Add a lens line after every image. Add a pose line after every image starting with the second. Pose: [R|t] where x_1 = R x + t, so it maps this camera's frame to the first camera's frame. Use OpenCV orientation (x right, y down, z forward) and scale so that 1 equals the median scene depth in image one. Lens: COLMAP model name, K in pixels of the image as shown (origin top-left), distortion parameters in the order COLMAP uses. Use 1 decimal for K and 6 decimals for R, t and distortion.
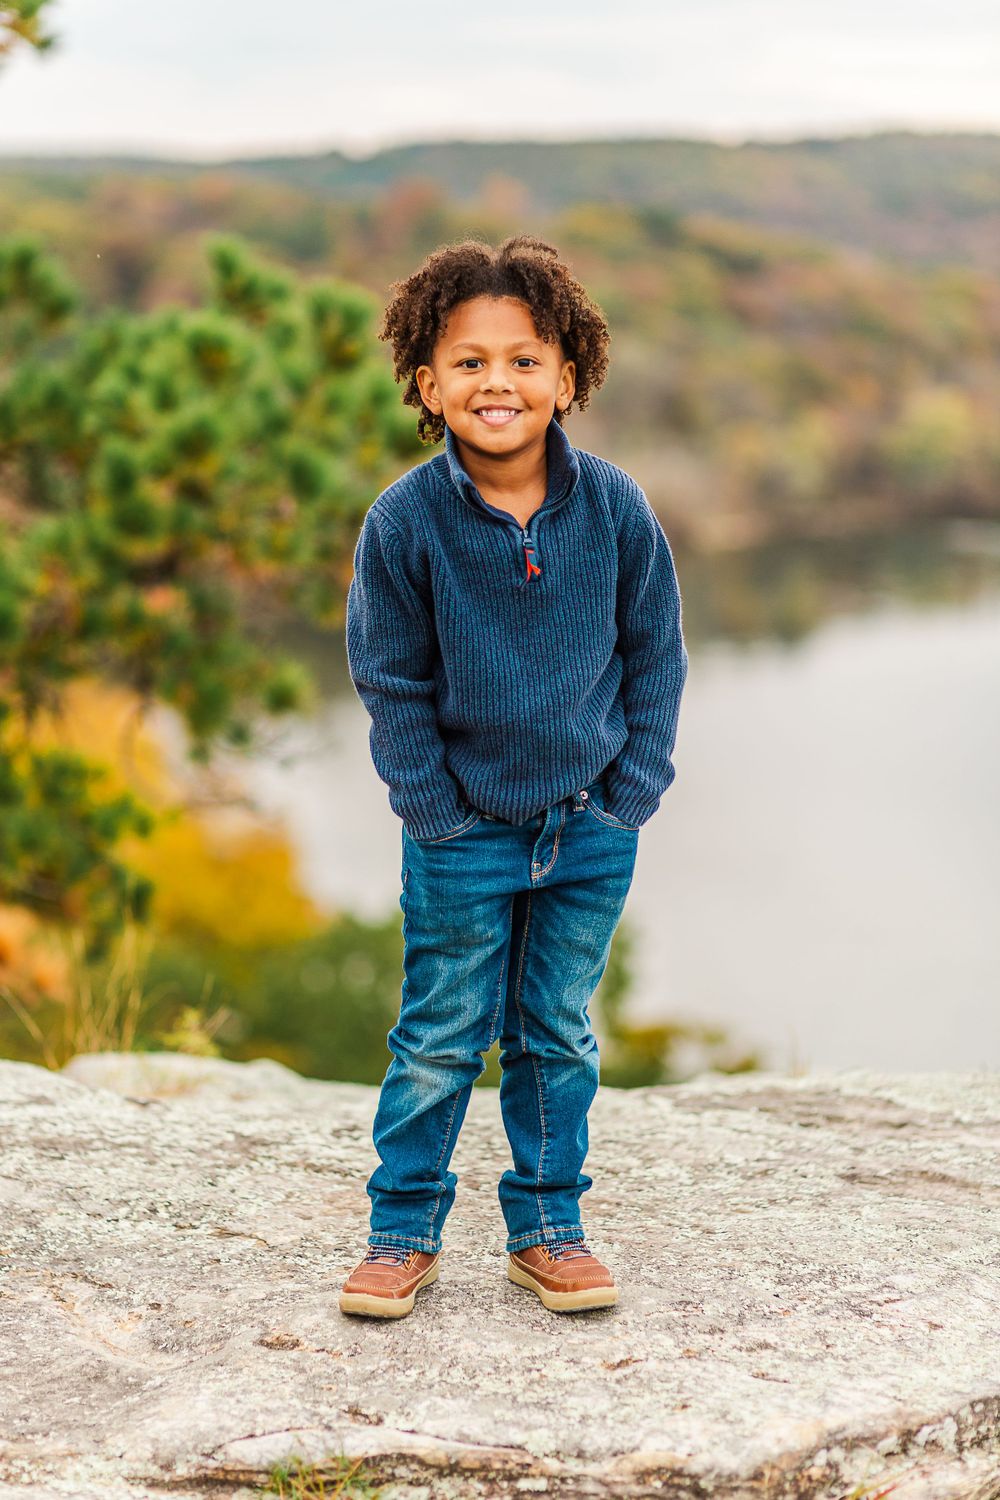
lens RADIAL K [[5871.2, 0, 500.0], [0, 5871.2, 750.0], [0, 0, 1]] dist [0.269067, -3.030277]
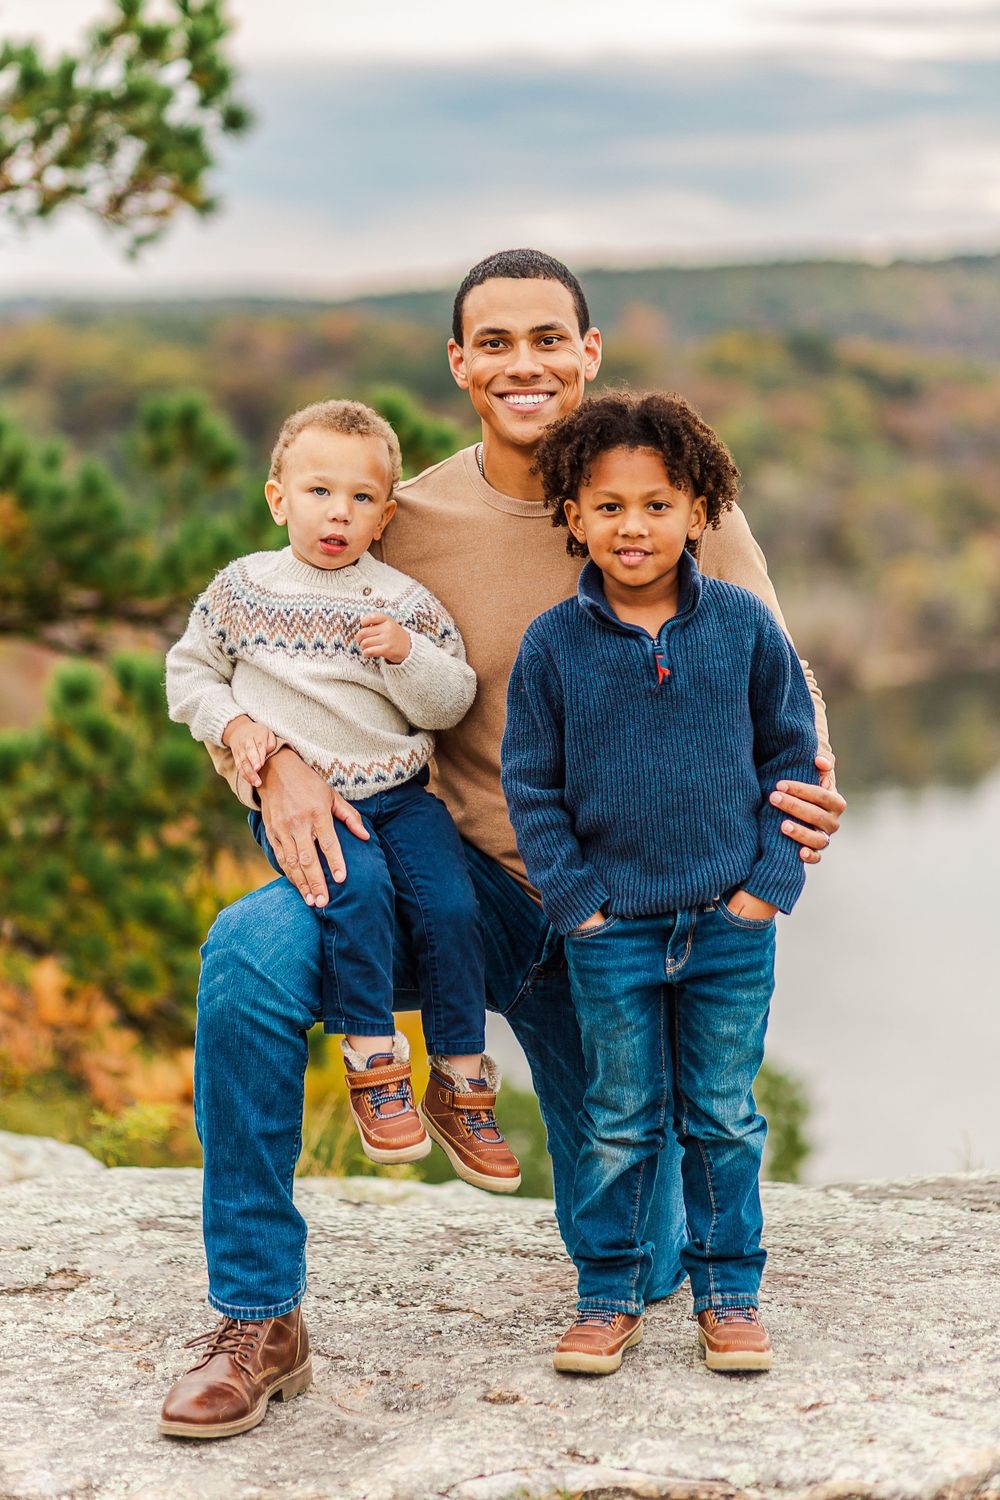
lens RADIAL K [[6781.5, 0, 500.0], [0, 6781.5, 750.0], [0, 0, 1]] dist [0.305053, -4.661511]
pose [[0.999396, -0.028632, -0.019710, -0.009082], [0.028053, 0.999184, -0.029049, 0.016345], [0.020526, 0.028479, 0.999384, -0.272830]]
